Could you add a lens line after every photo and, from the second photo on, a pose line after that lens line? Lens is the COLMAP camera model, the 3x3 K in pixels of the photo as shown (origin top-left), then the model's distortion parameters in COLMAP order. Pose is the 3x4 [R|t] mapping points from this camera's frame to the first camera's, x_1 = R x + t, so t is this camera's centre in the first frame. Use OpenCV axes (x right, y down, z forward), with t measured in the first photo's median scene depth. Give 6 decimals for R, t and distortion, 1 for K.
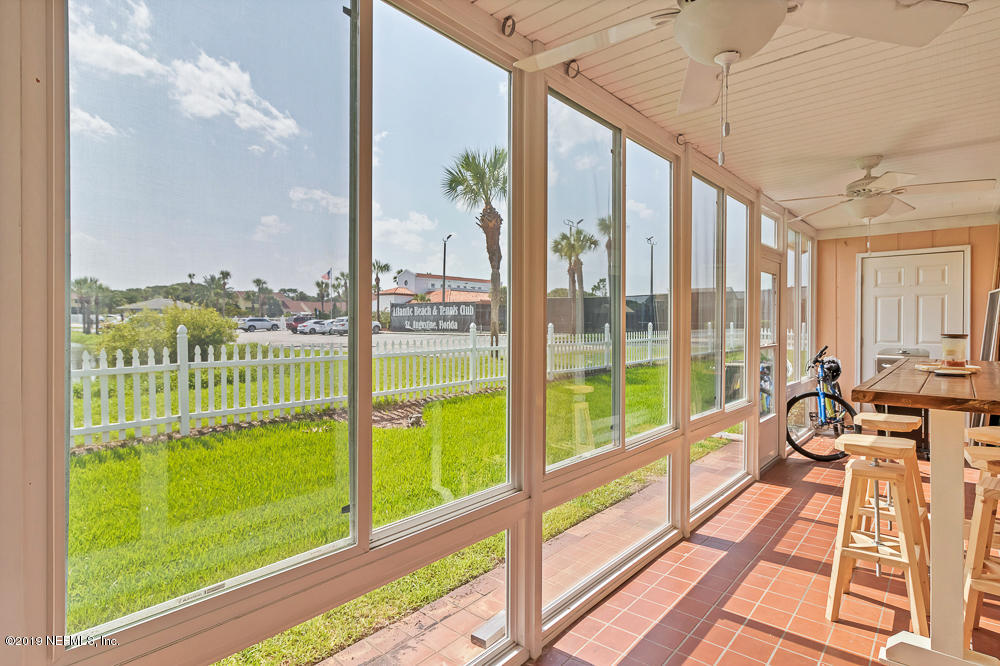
lens RADIAL K [[501.6, 0, 500.0], [0, 501.6, 333.0], [0, 0, 1]] dist [-0.003244, -0.000388]
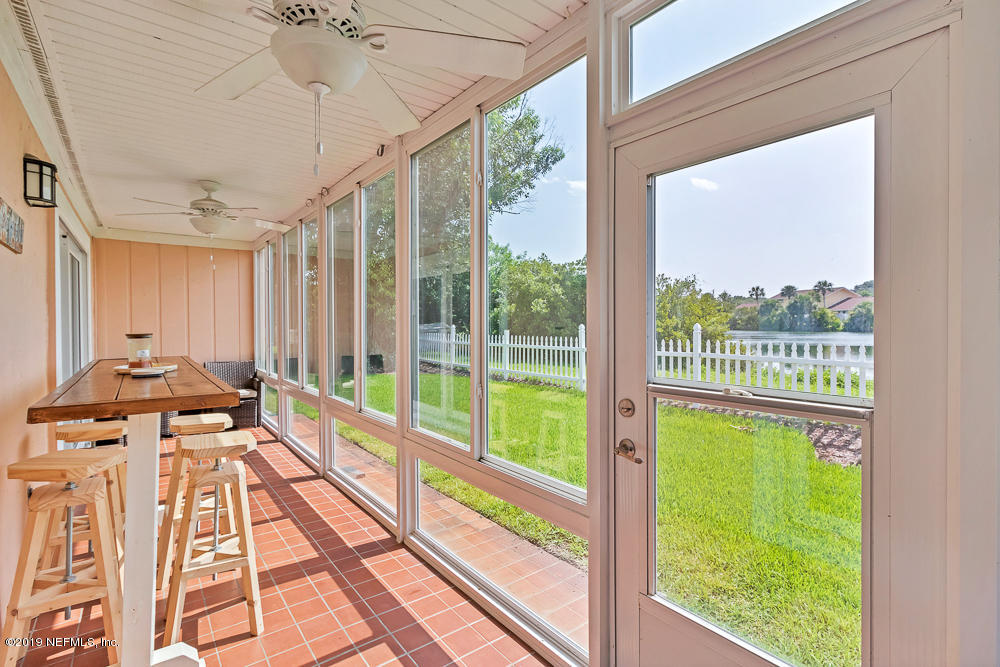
lens RADIAL K [[476.8, 0, 515.4], [0, 476.8, 325.8], [0, 0, 1]] dist [0.051413, 0.000026]
pose [[-0.168340, 0.007548, -0.985700, 1.308729], [-0.013296, 0.999862, 0.009928, -0.032129], [0.985639, 0.014777, -0.168216, 1.420648]]
